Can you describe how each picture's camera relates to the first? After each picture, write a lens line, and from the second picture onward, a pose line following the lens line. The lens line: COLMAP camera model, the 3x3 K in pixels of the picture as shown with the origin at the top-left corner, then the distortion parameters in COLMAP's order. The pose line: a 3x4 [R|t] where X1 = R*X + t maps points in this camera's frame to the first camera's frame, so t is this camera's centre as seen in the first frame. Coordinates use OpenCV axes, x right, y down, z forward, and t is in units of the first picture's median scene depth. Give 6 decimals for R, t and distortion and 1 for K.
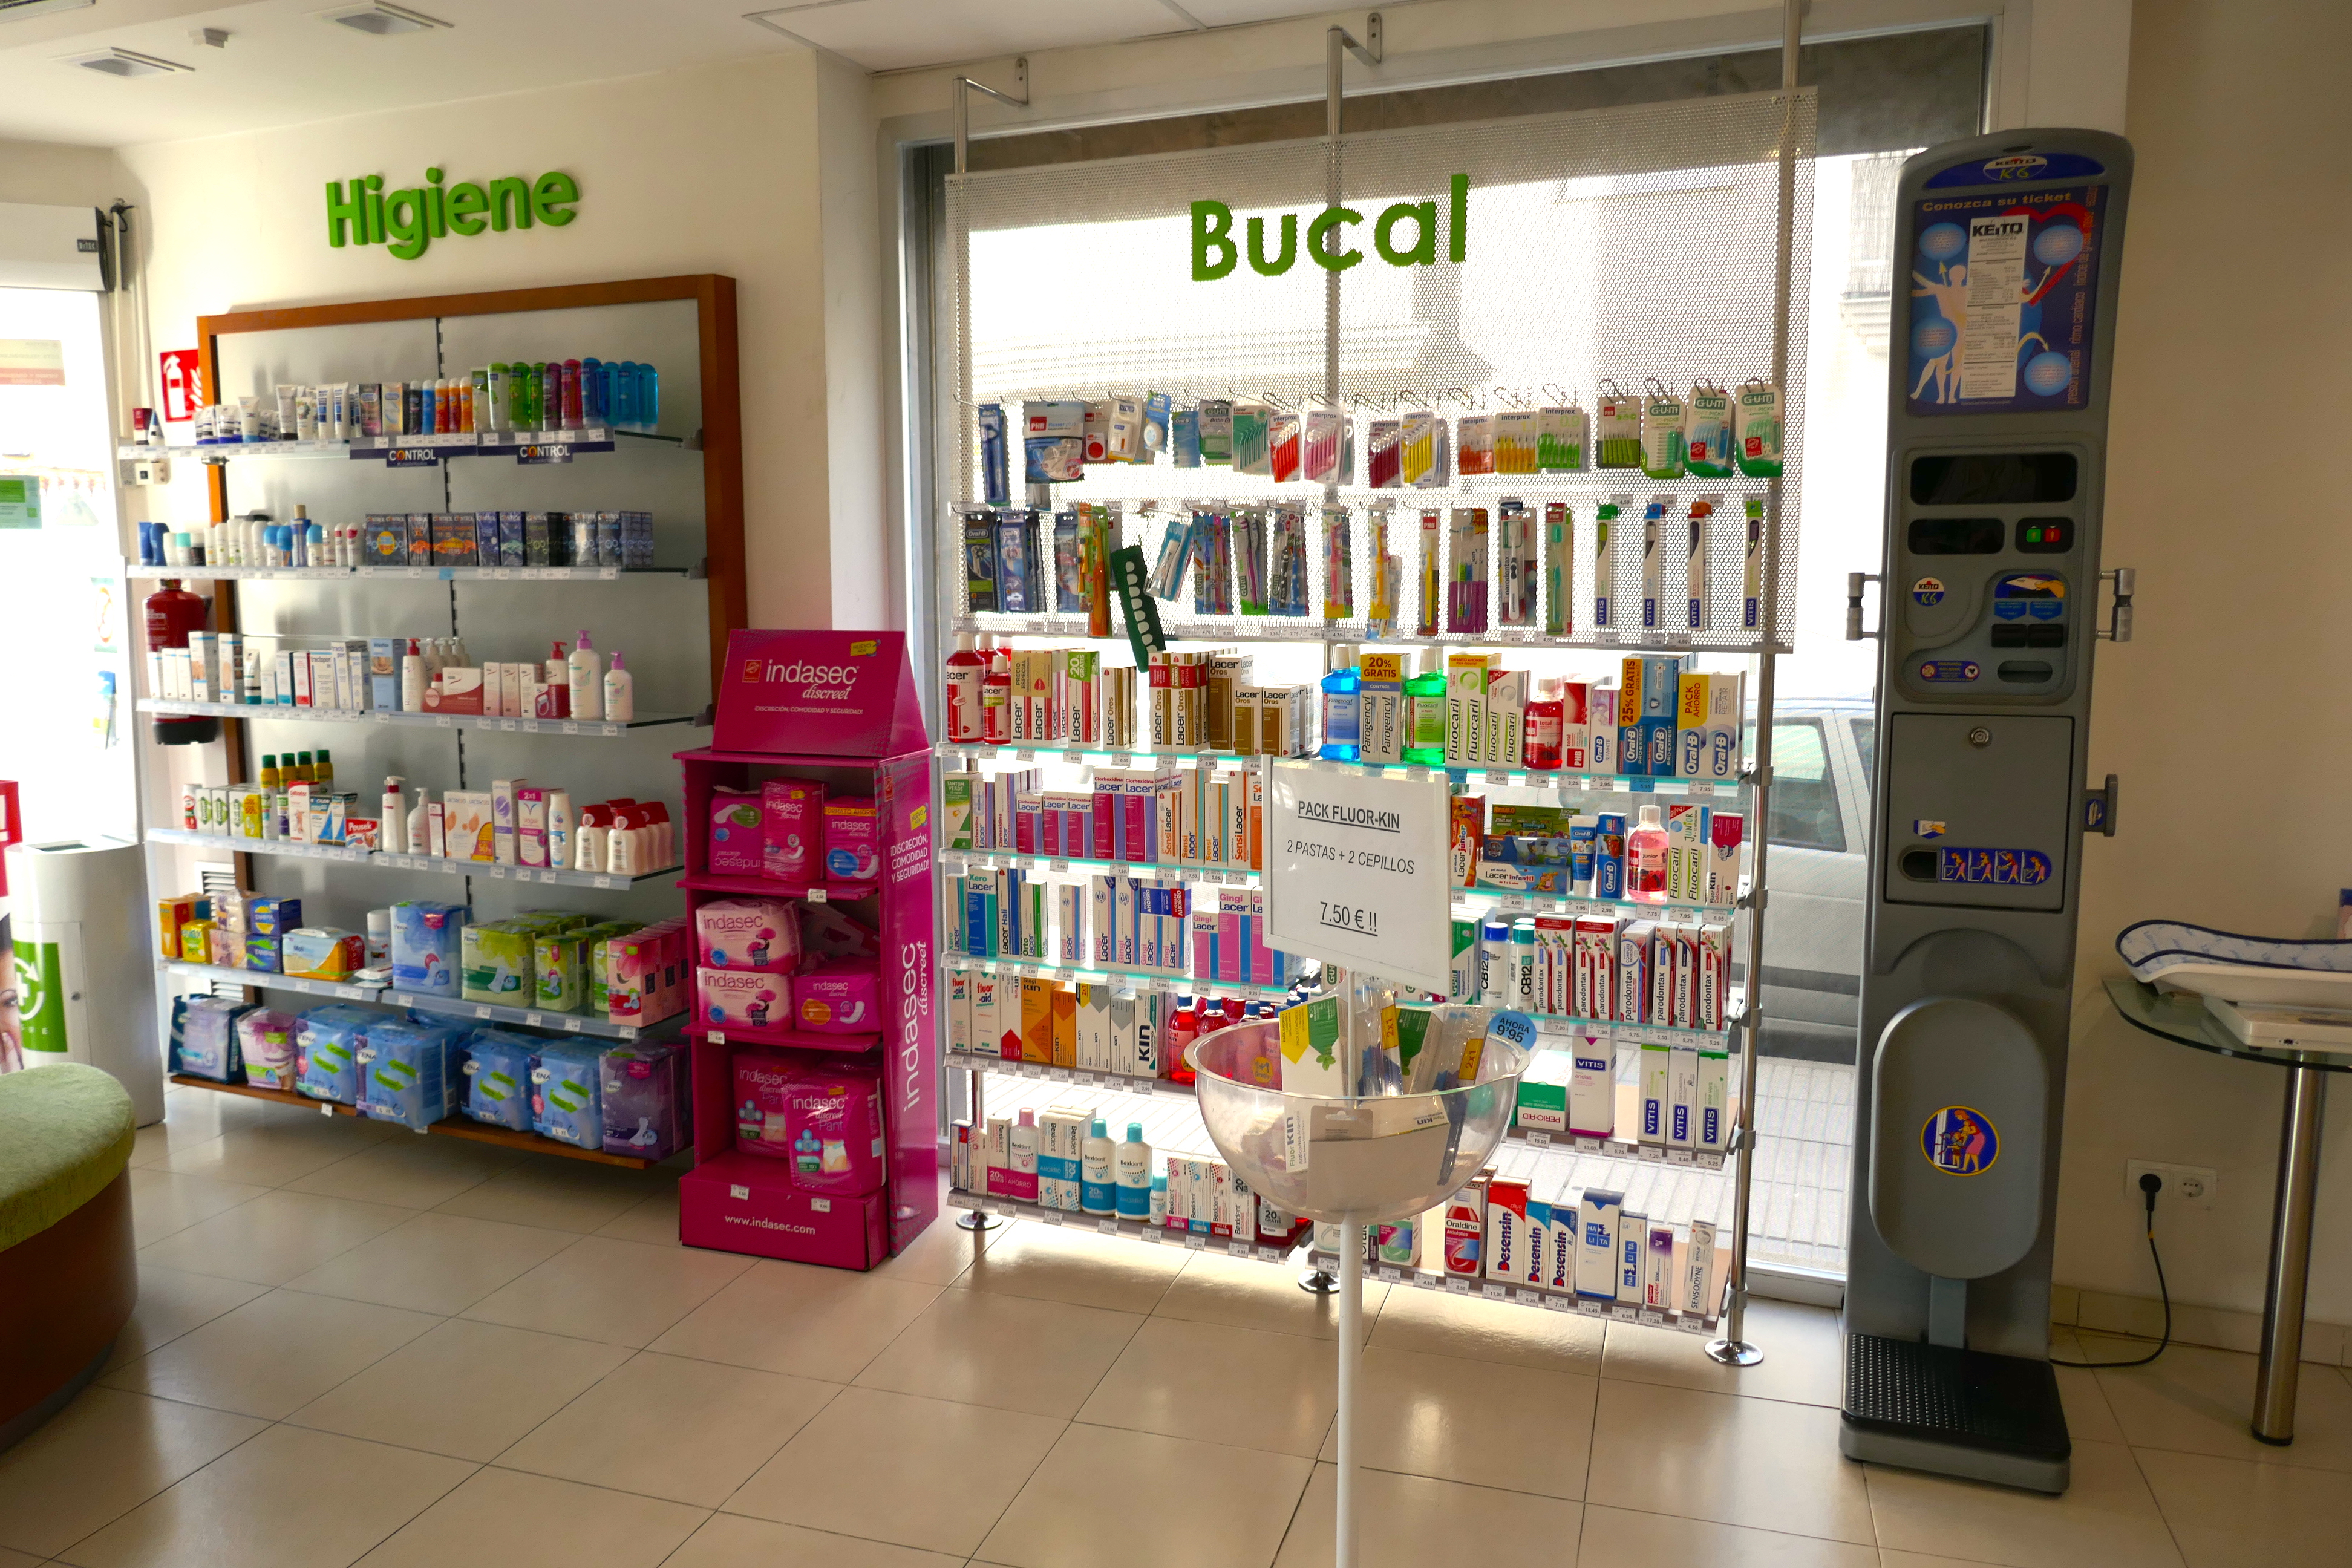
lens RADIAL K [[1700.7, 0, 1166.3], [0, 1700.7, 773.6], [0, 0, 1]] dist [0.003220, -0.012521]
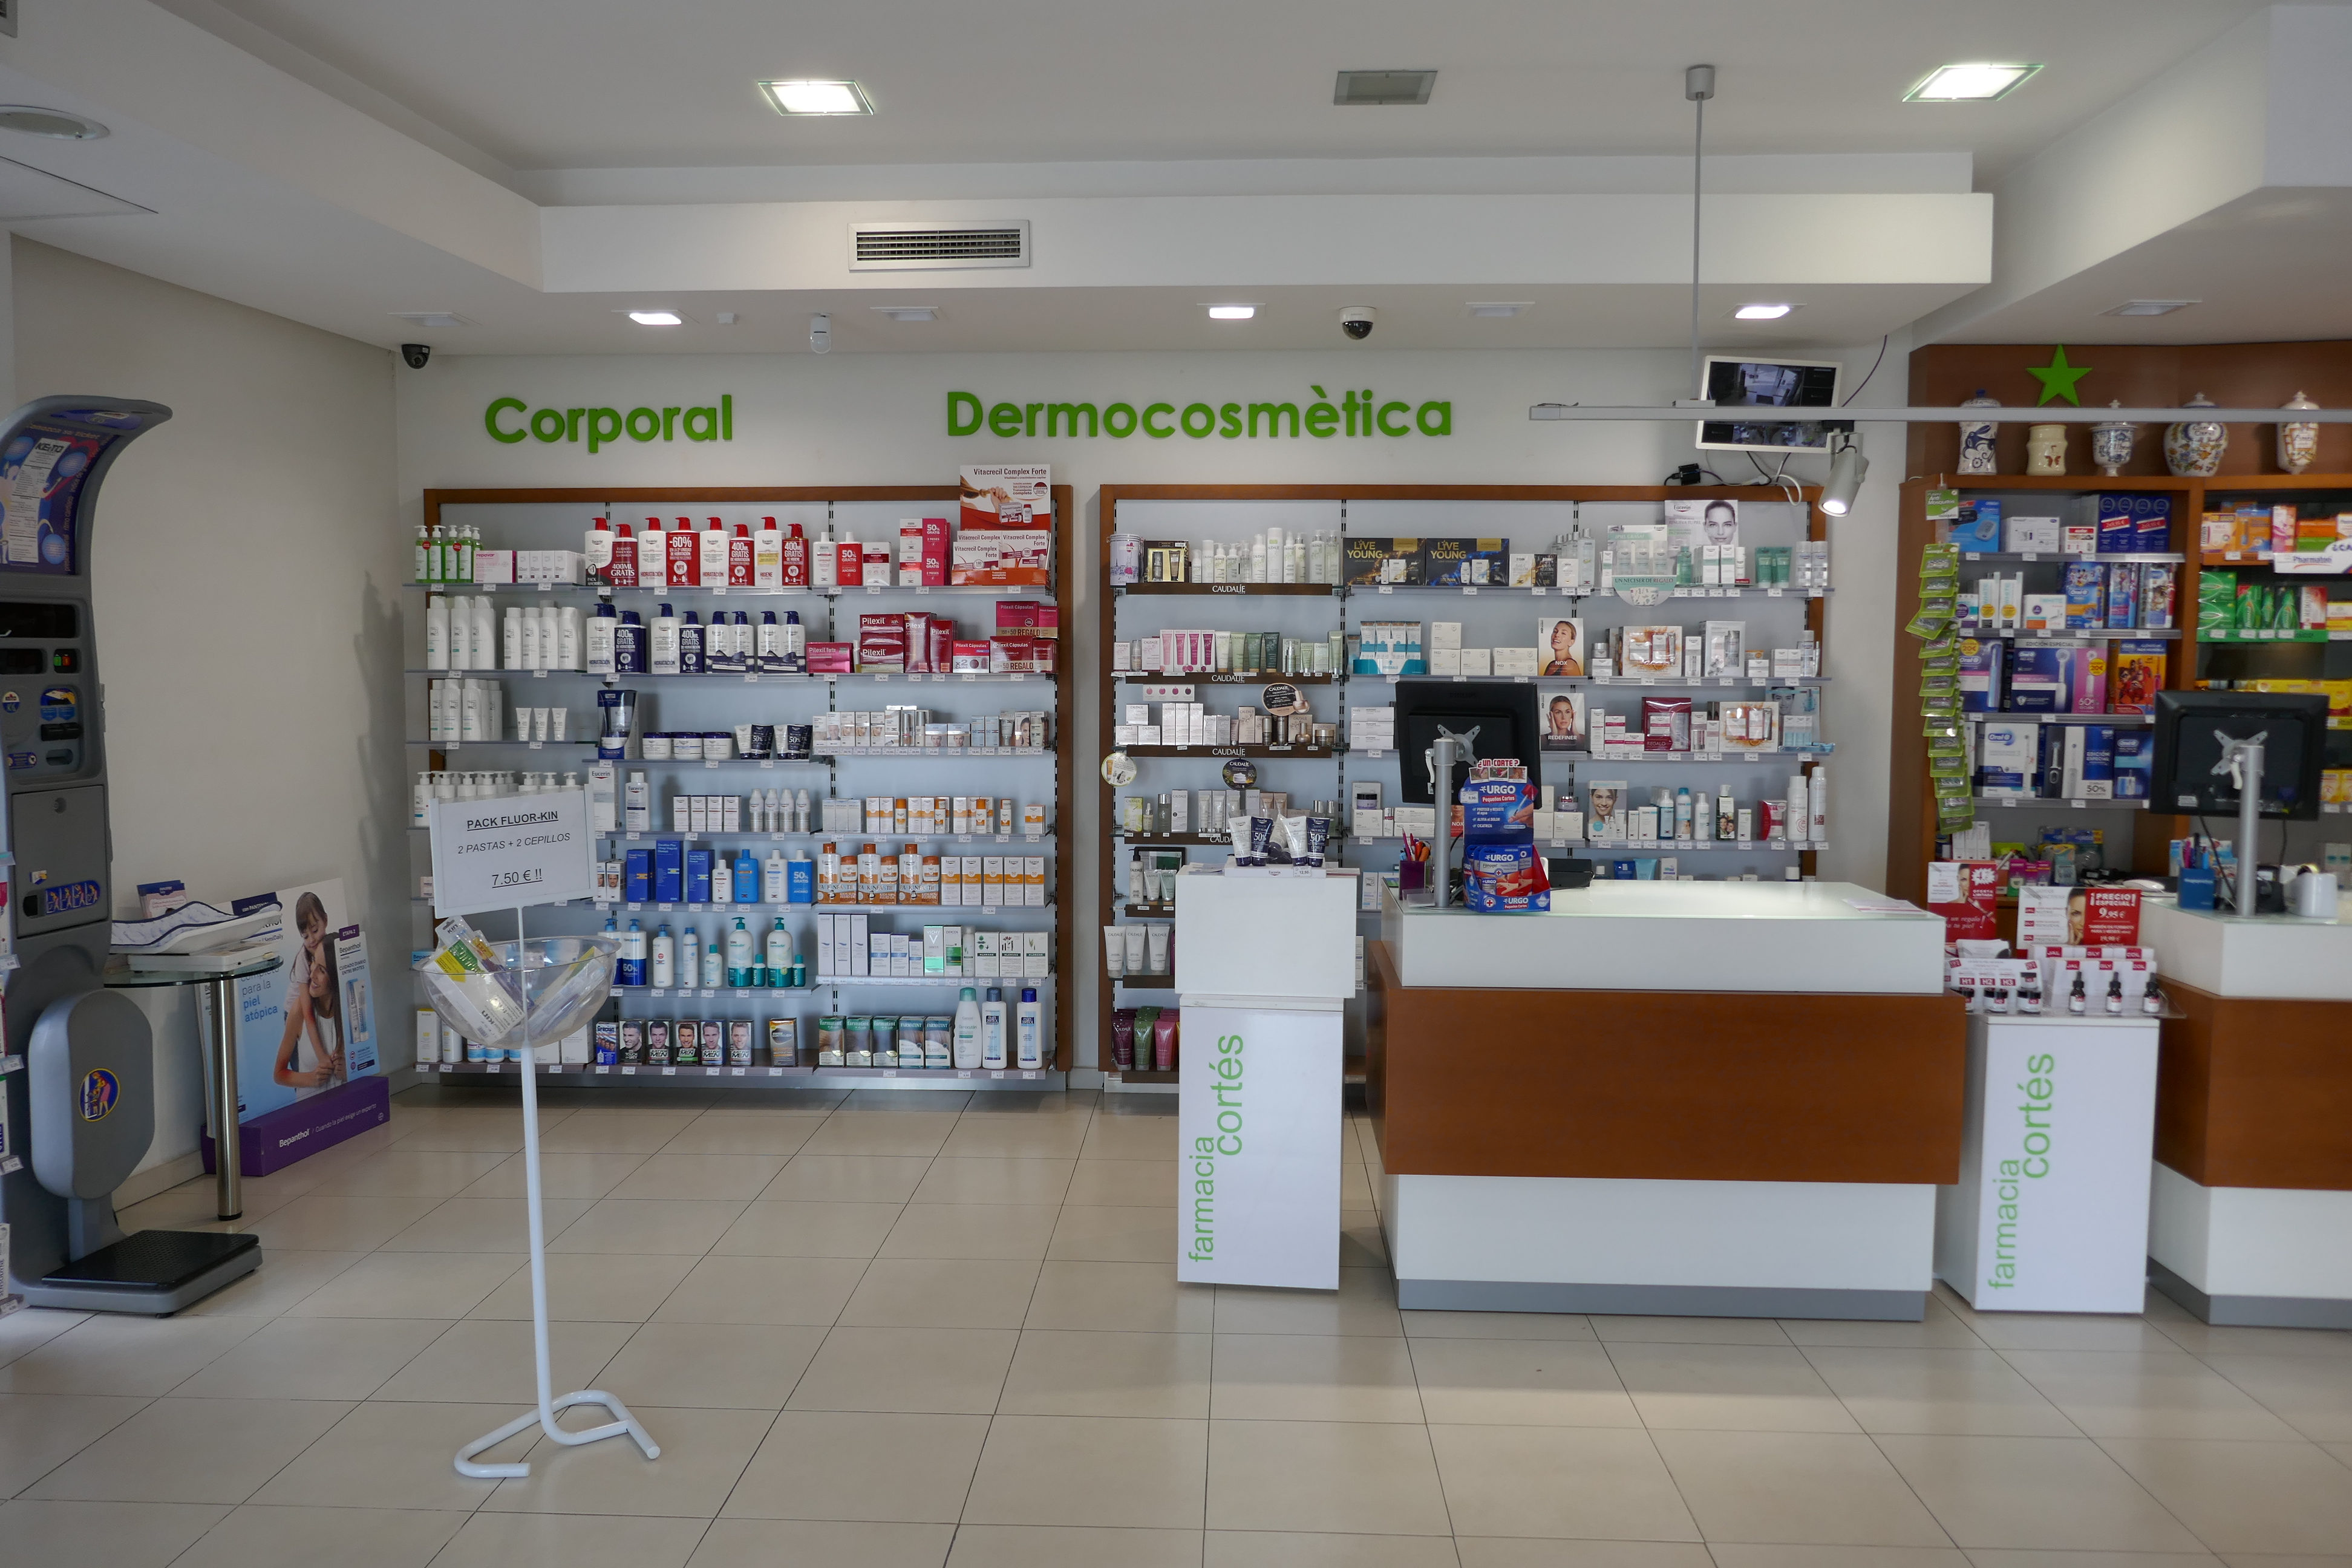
lens RADIAL K [[1700.7, 0, 1158.2], [0, 1700.7, 774.5], [0, 0, 1]] dist [0.003220, -0.012521]
pose [[-0.245981, -0.060347, 0.967394, -0.967318], [0.124926, 0.987762, 0.093383, -0.056939], [-0.961190, 0.143824, -0.235432, 0.413020]]
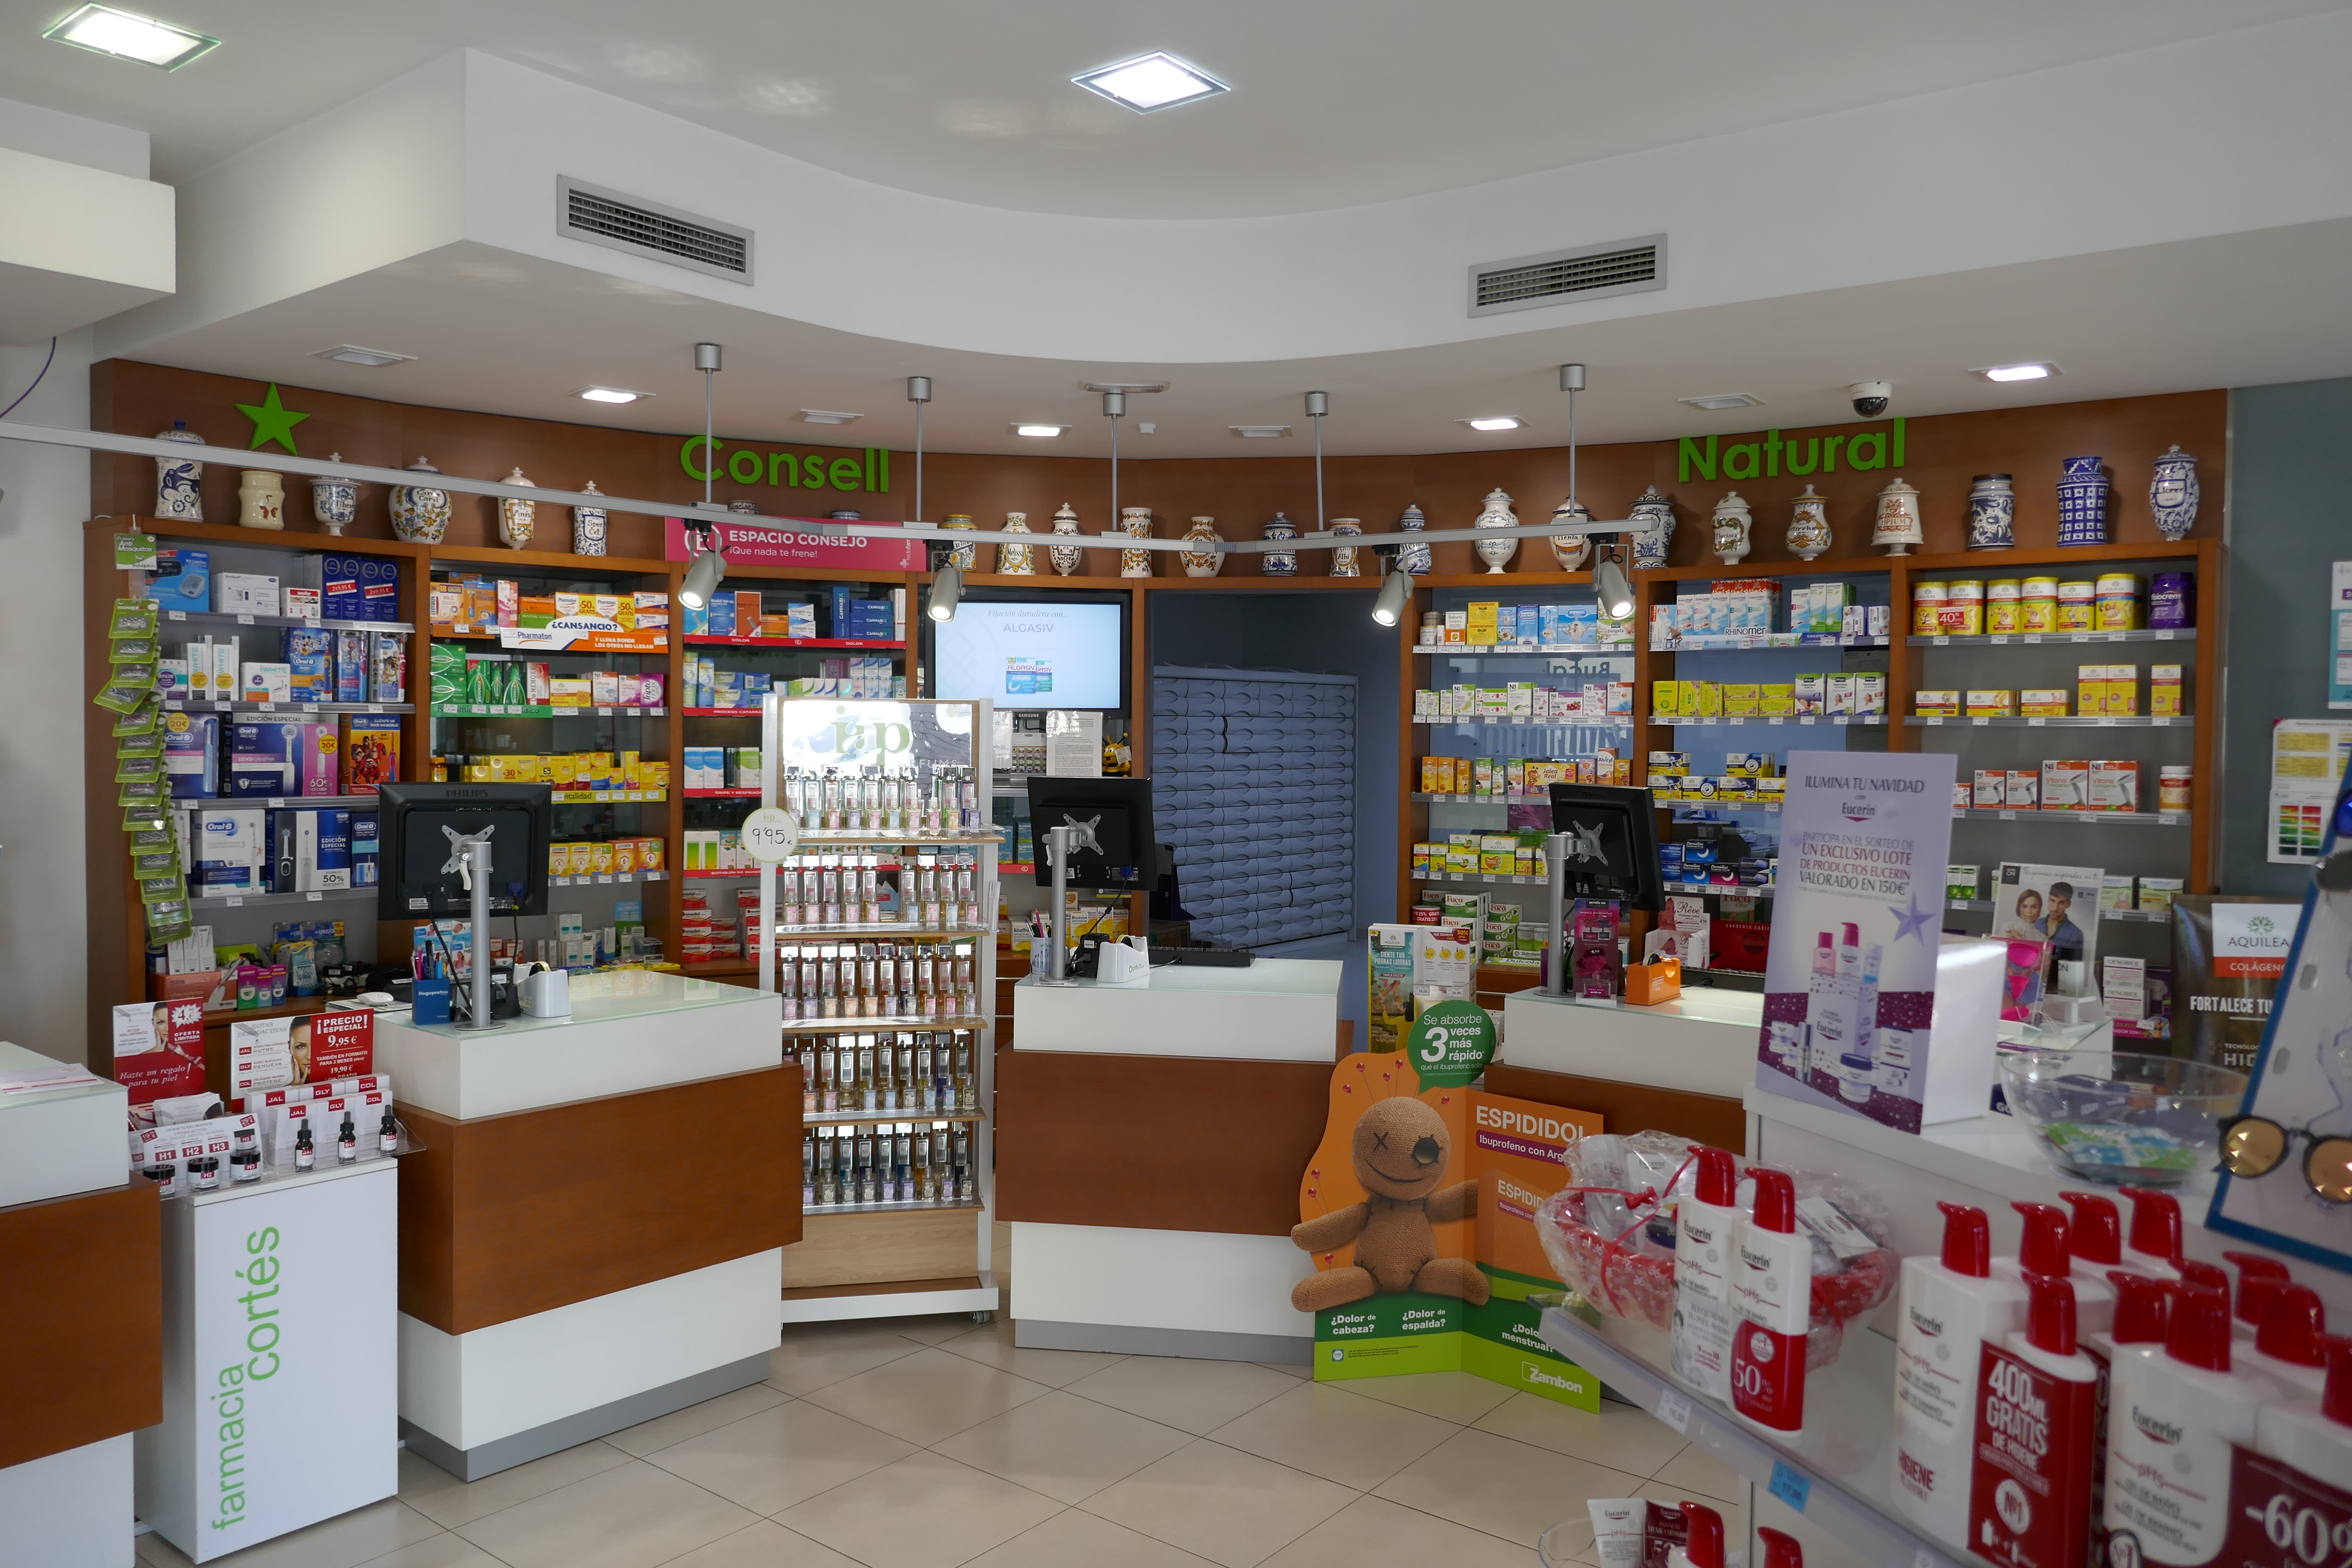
lens RADIAL K [[1700.7, 0, 1175.3], [0, 1700.7, 766.8], [0, 0, 1]] dist [0.003220, -0.012521]
pose [[-0.930730, -0.012283, 0.365500, -0.954063], [0.045175, 0.987920, 0.148235, -0.057282], [-0.362905, 0.154478, -0.918932, 0.396484]]
